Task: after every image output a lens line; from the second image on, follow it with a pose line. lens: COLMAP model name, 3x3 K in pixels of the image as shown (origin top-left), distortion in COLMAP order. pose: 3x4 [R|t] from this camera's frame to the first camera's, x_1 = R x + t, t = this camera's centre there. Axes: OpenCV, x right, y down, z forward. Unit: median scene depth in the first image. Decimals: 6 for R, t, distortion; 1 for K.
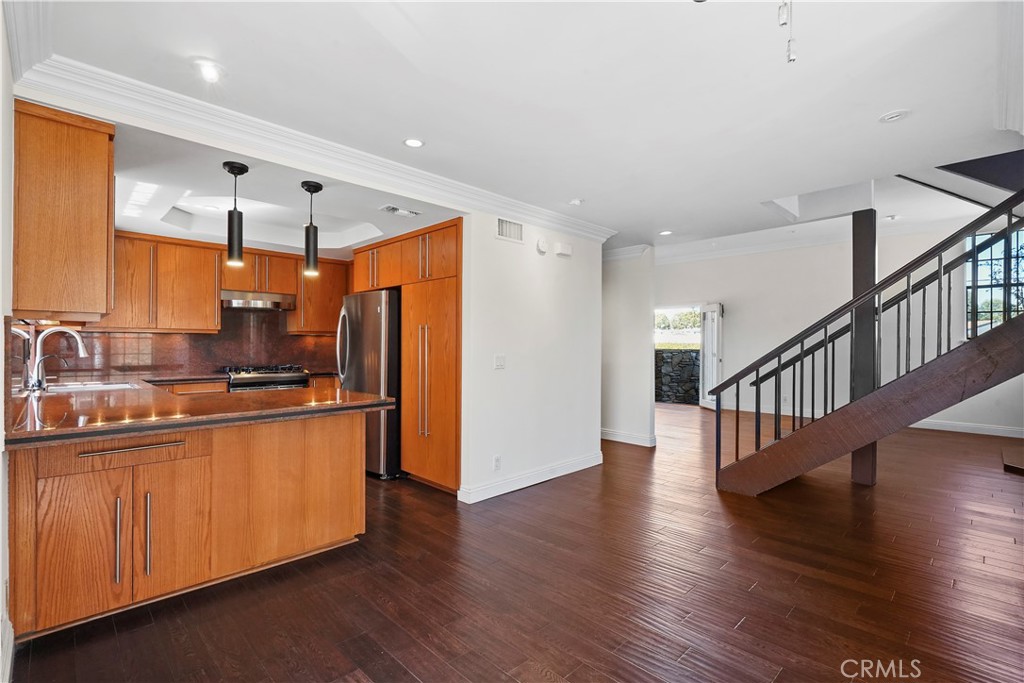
lens RADIAL K [[473.1, 0, 508.4], [0, 473.1, 347.6], [0, 0, 1]] dist [0.003506, -0.000248]
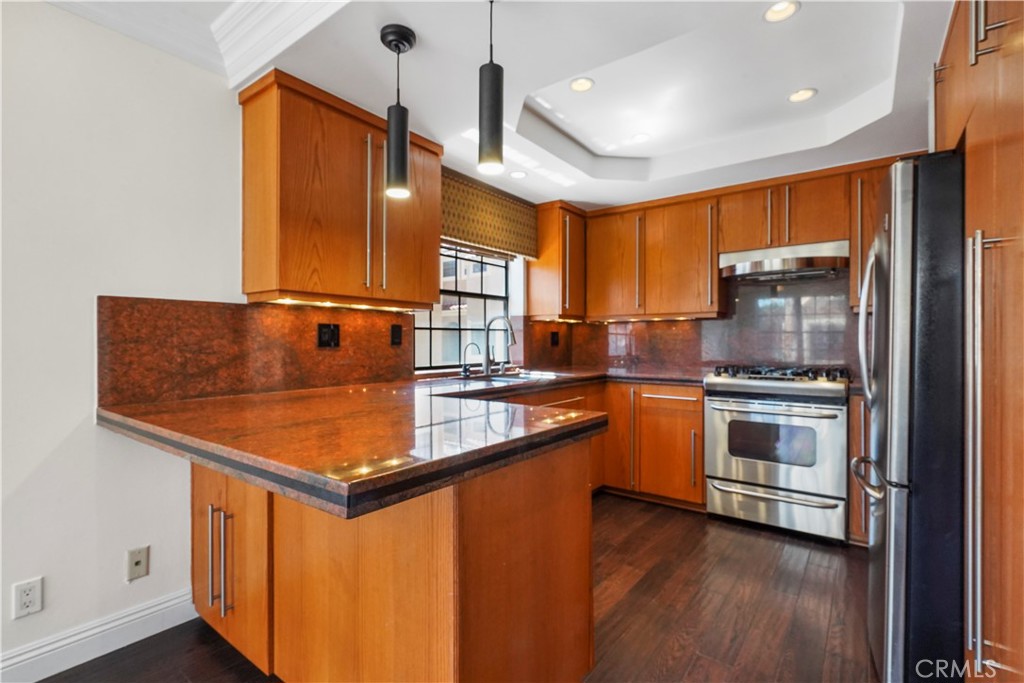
lens RADIAL K [[473.1, 0, 508.8], [0, 473.1, 343.6], [0, 0, 1]] dist [0.003506, -0.000248]
pose [[0.144448, -0.001802, -0.989511, 0.042896], [0.006932, 0.999976, -0.000809, 0.011048], [0.989488, -0.006743, 0.144457, 0.638394]]
